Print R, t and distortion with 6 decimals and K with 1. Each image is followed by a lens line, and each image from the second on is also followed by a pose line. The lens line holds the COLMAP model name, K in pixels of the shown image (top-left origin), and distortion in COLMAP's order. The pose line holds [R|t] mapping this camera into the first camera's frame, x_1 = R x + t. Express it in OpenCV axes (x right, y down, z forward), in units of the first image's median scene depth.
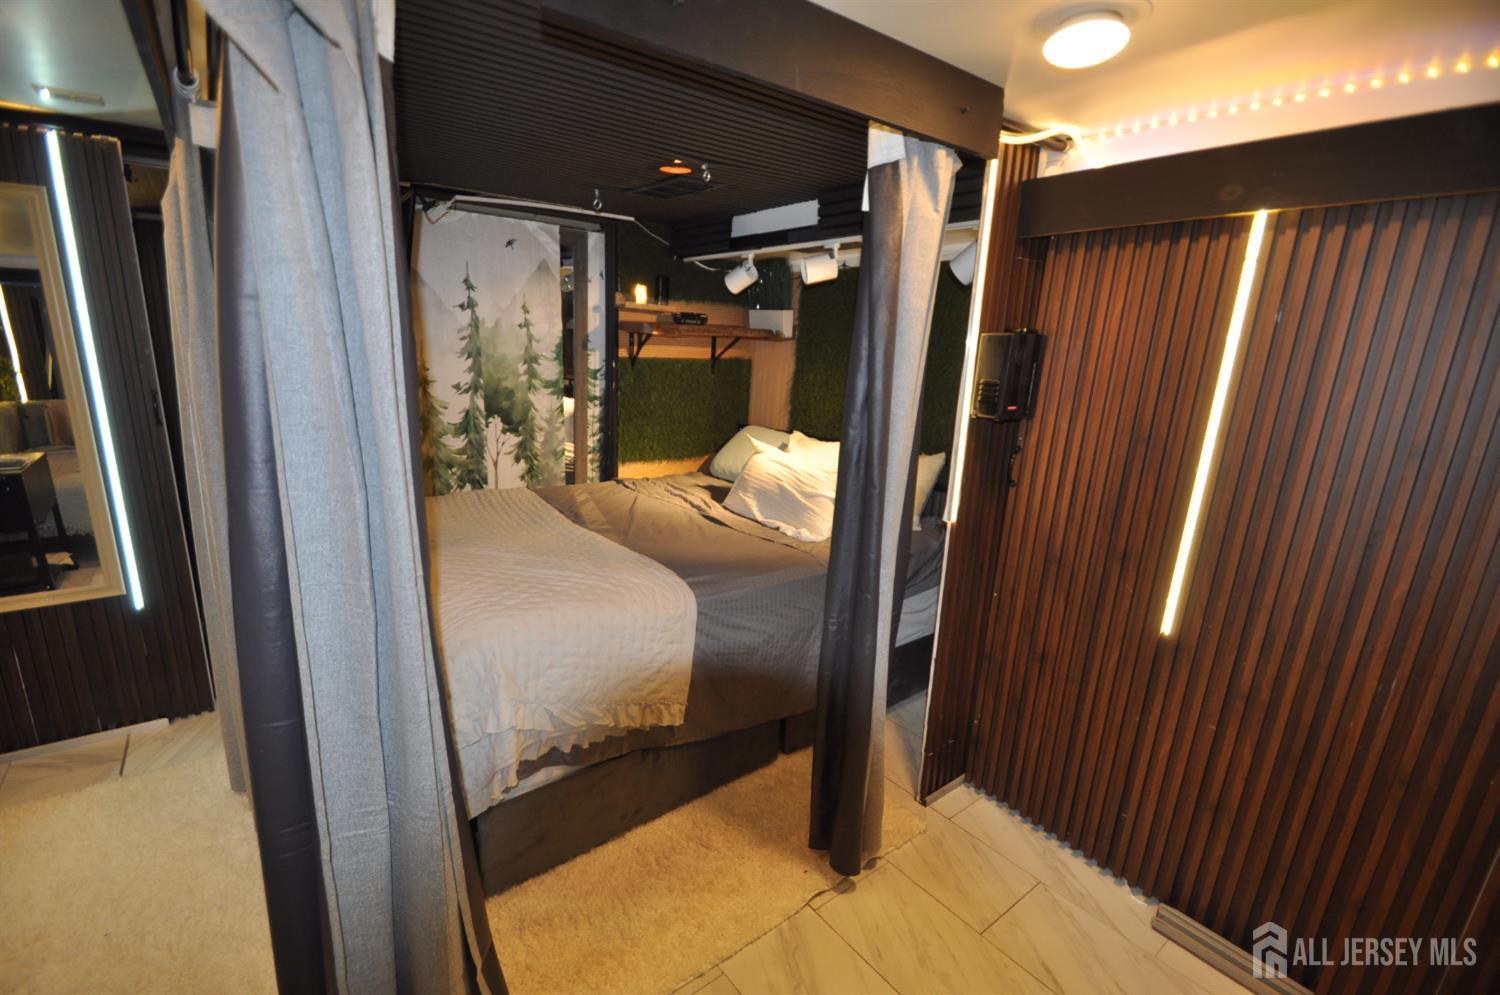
lens RADIAL K [[660.7, 0, 747.4], [0, 660.7, 503.1], [0, 0, 1]] dist [0.015551, -0.016339]
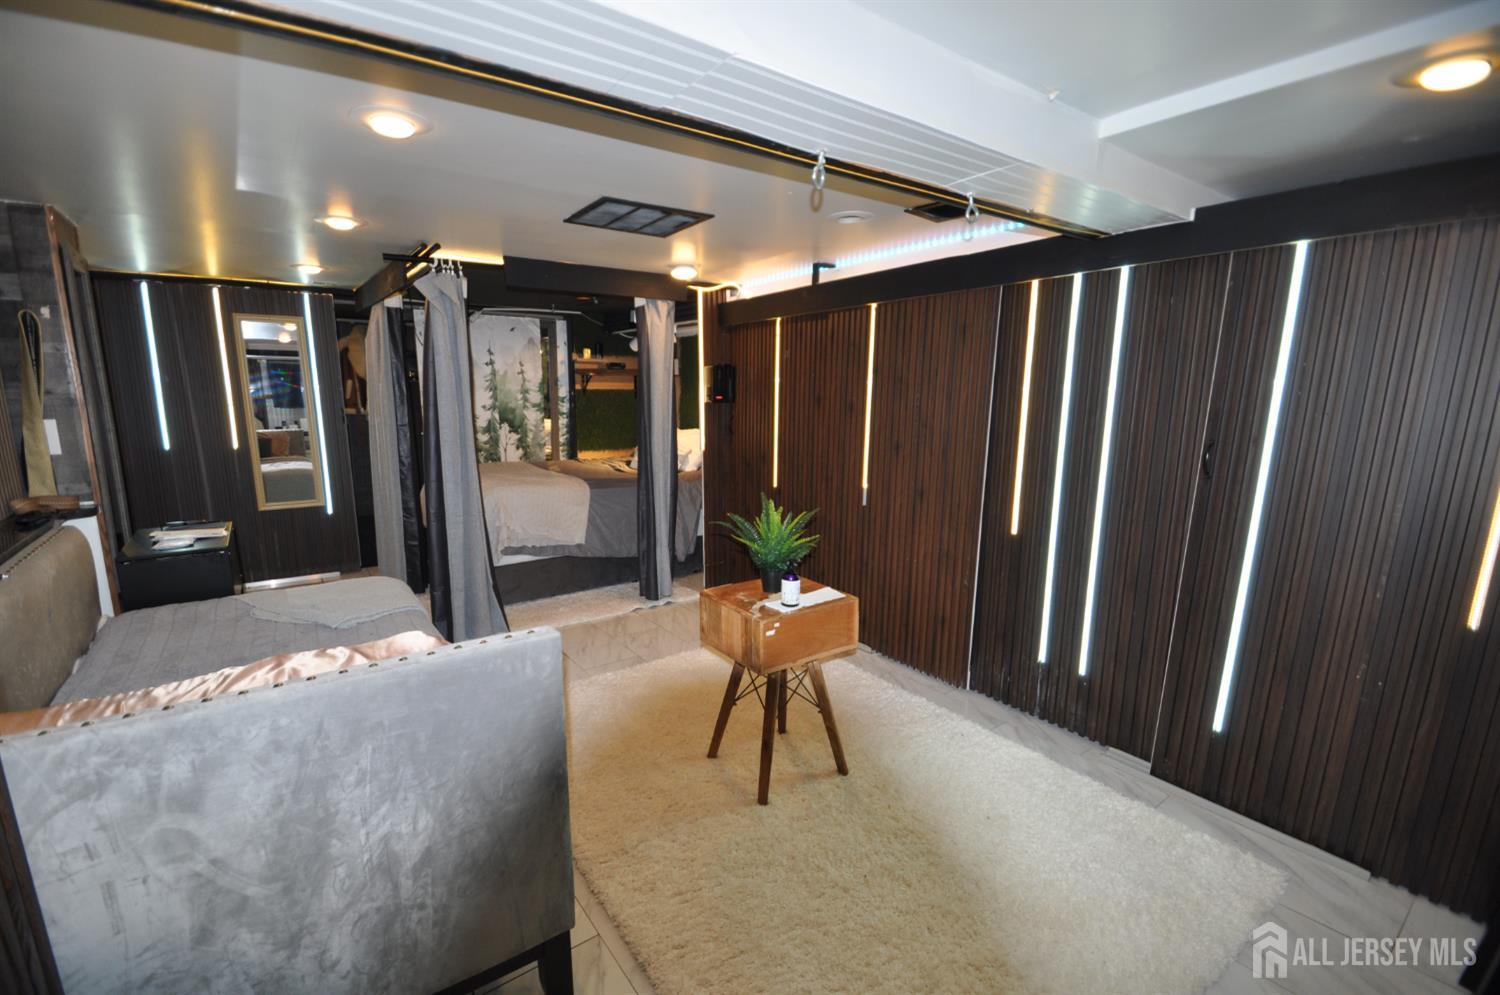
lens RADIAL K [[660.7, 0, 754.2], [0, 660.7, 498.1], [0, 0, 1]] dist [0.015551, -0.016339]
pose [[0.999241, -0.031716, -0.022601, 0.322523], [0.029826, 0.996385, -0.079542, 0.229679], [0.025042, 0.078807, 0.996575, -0.742504]]
